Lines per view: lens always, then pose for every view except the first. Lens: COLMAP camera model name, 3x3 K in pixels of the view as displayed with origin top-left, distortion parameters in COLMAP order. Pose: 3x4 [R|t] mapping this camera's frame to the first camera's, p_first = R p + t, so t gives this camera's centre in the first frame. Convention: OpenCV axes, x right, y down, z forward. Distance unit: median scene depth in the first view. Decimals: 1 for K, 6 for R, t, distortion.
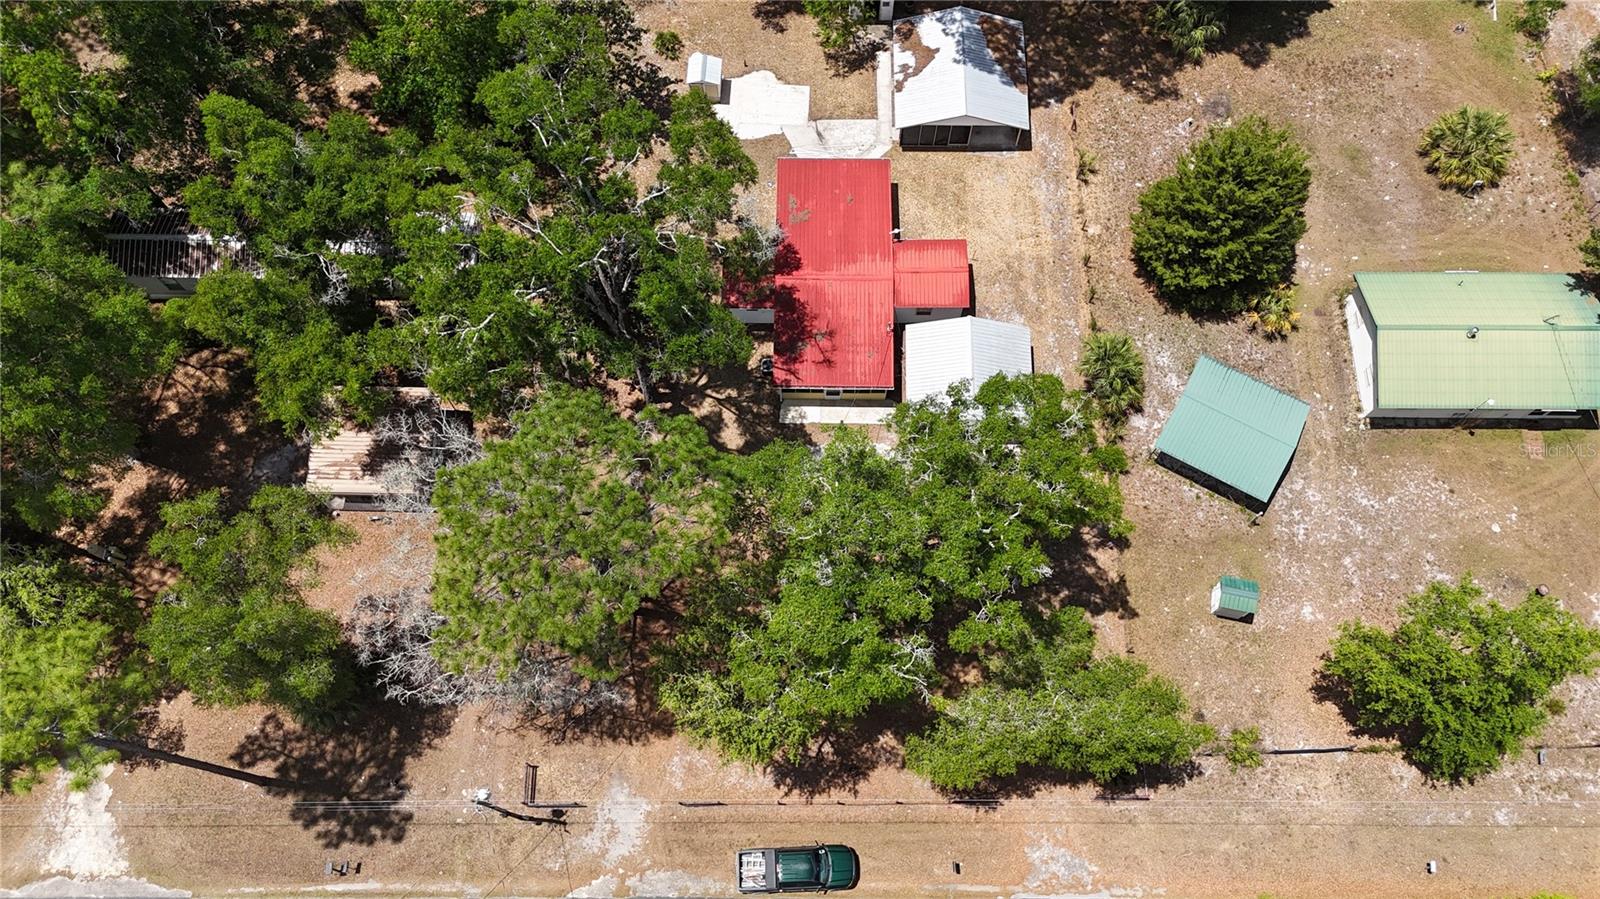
lens RADIAL K [[1129.1, 0, 820.9], [0, 1129.1, 448.3], [0, 0, 1]] dist [0.045151, -0.049888]
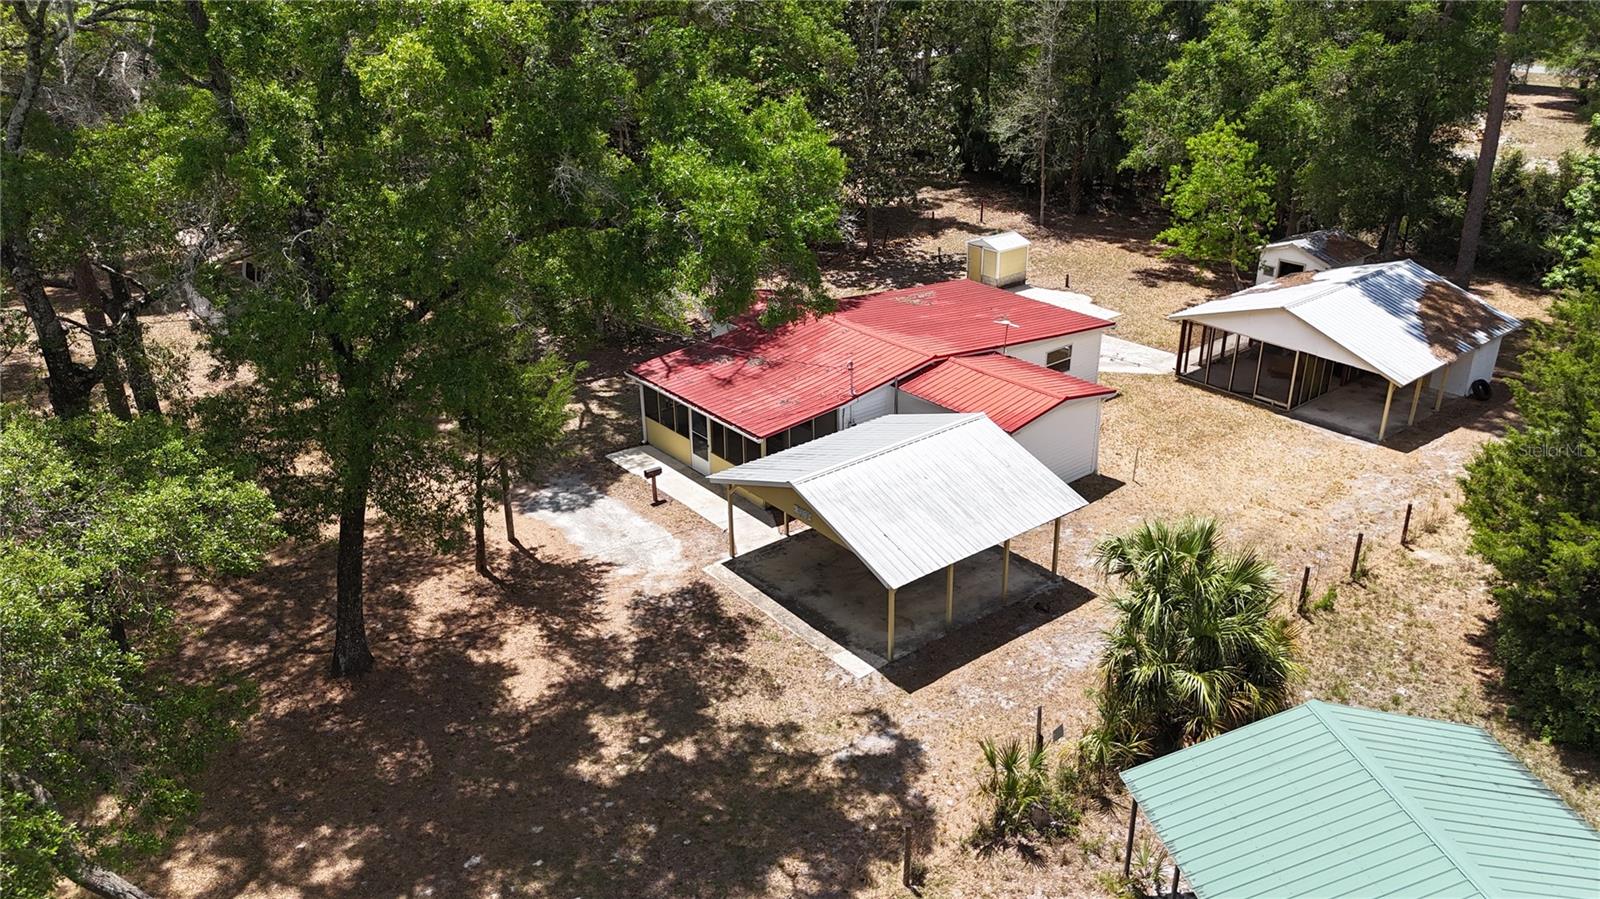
lens RADIAL K [[1179.7, 0, 804.7], [0, 1179.7, 450.1], [0, 0, 1]] dist [0.062669, -0.056855]
pose [[0.639690, 0.317207, -0.700126, 0.401520], [-0.715171, 0.579402, -0.390926, 0.123688], [0.281650, 0.750782, 0.597495, 0.668827]]
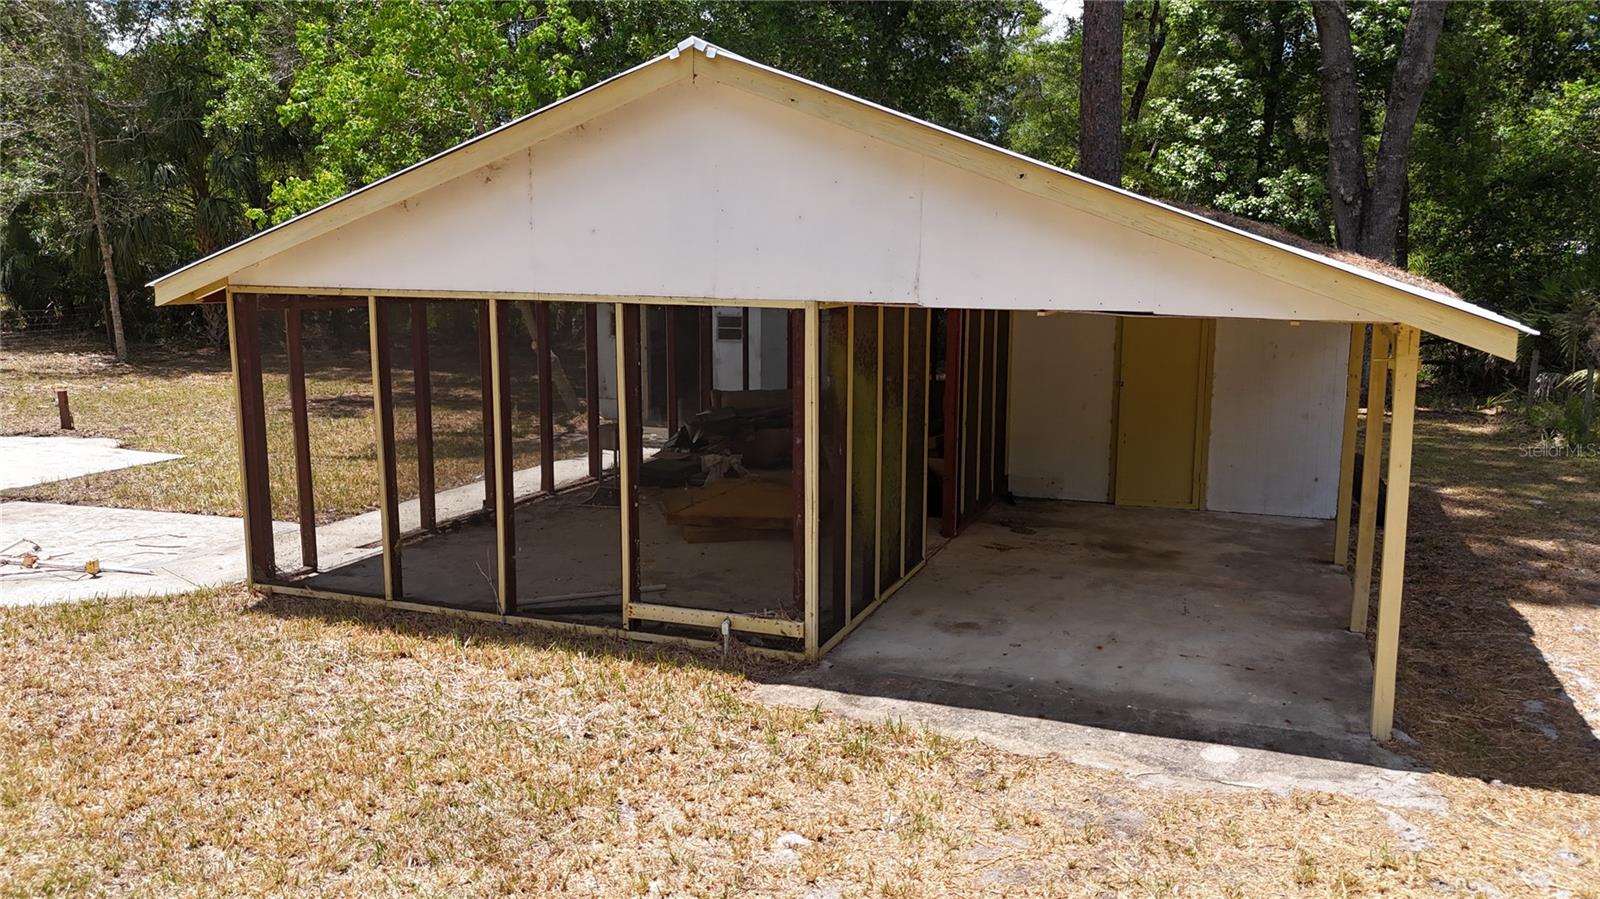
lens RADIAL K [[1179.7, 0, 804.7], [0, 1179.7, 450.1], [0, 0, 1]] dist [0.062669, -0.056855]
pose [[0.937068, 0.053667, -0.344997, 0.173094], [-0.326304, 0.486144, -0.810673, -0.208643], [0.124212, 0.872230, 0.473061, 1.004134]]
